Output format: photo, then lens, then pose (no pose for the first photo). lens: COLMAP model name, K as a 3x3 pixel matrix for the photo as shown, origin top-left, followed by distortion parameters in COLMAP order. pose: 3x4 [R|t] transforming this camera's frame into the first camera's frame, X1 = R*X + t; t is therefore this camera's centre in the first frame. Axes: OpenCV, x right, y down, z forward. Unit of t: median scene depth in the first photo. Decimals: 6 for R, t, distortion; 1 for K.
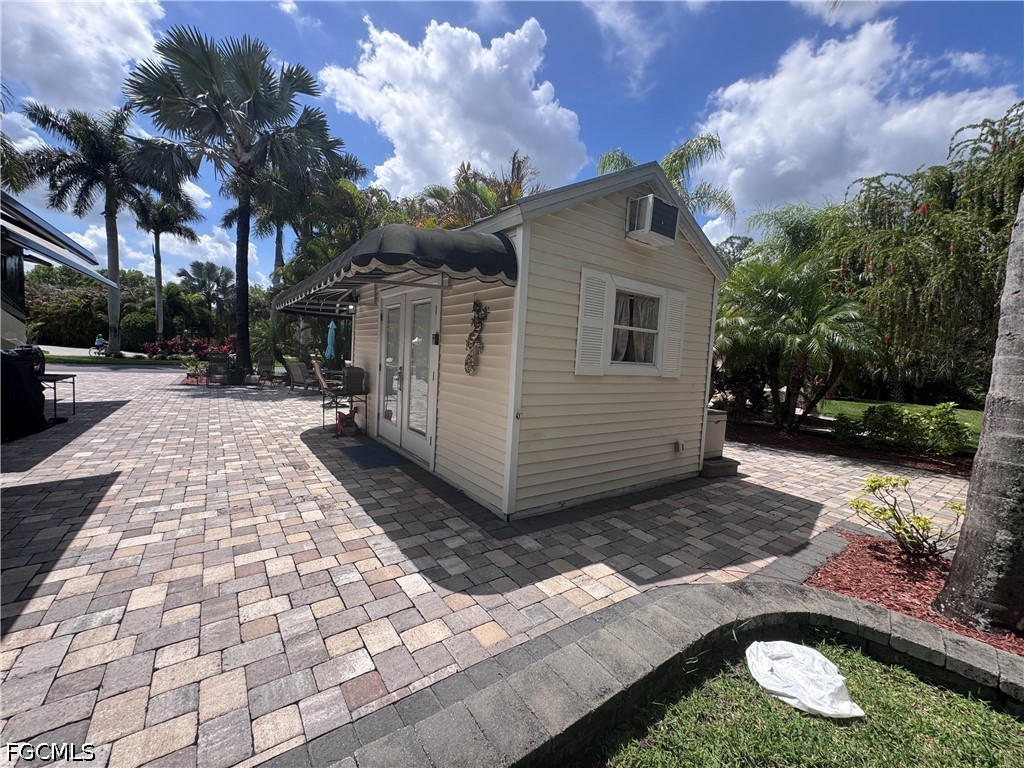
lens RADIAL K [[410.7, 0, 502.8], [0, 410.7, 384.6], [0, 0, 1]] dist [0.002968, -0.001694]
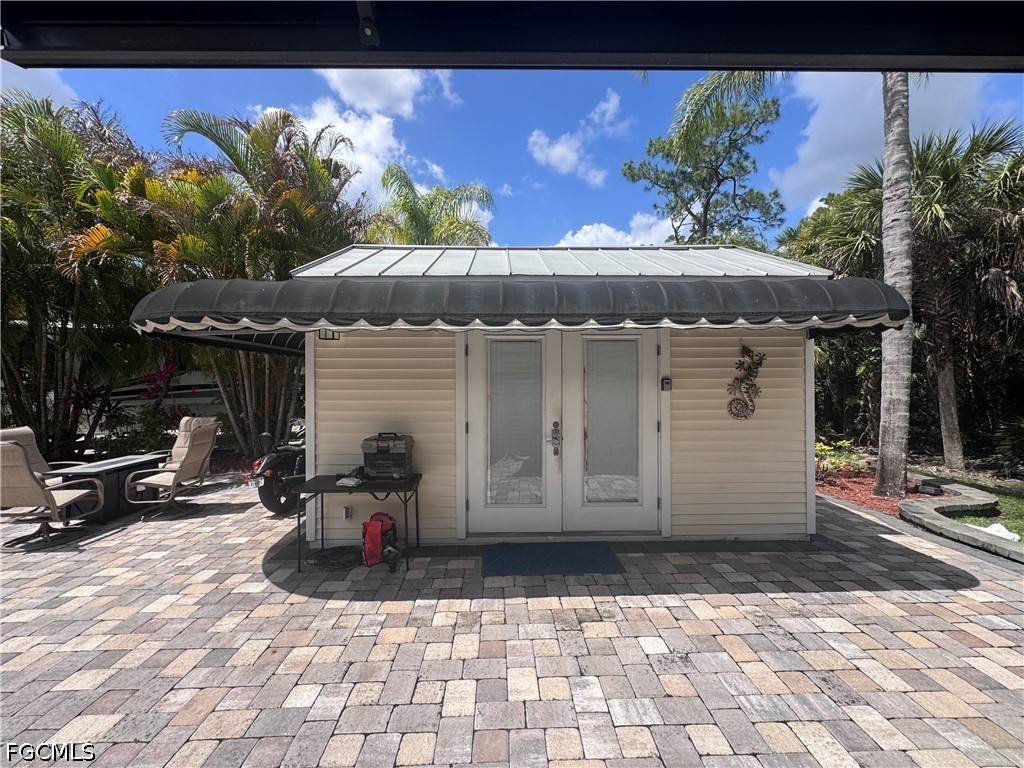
lens RADIAL K [[410.7, 0, 517.7], [0, 410.7, 385.7], [0, 0, 1]] dist [0.002968, -0.001694]
pose [[0.554749, -0.061464, 0.829744, -1.337875], [0.094037, 0.995509, 0.010872, -0.185137], [-0.826686, 0.071995, 0.558038, 0.975572]]
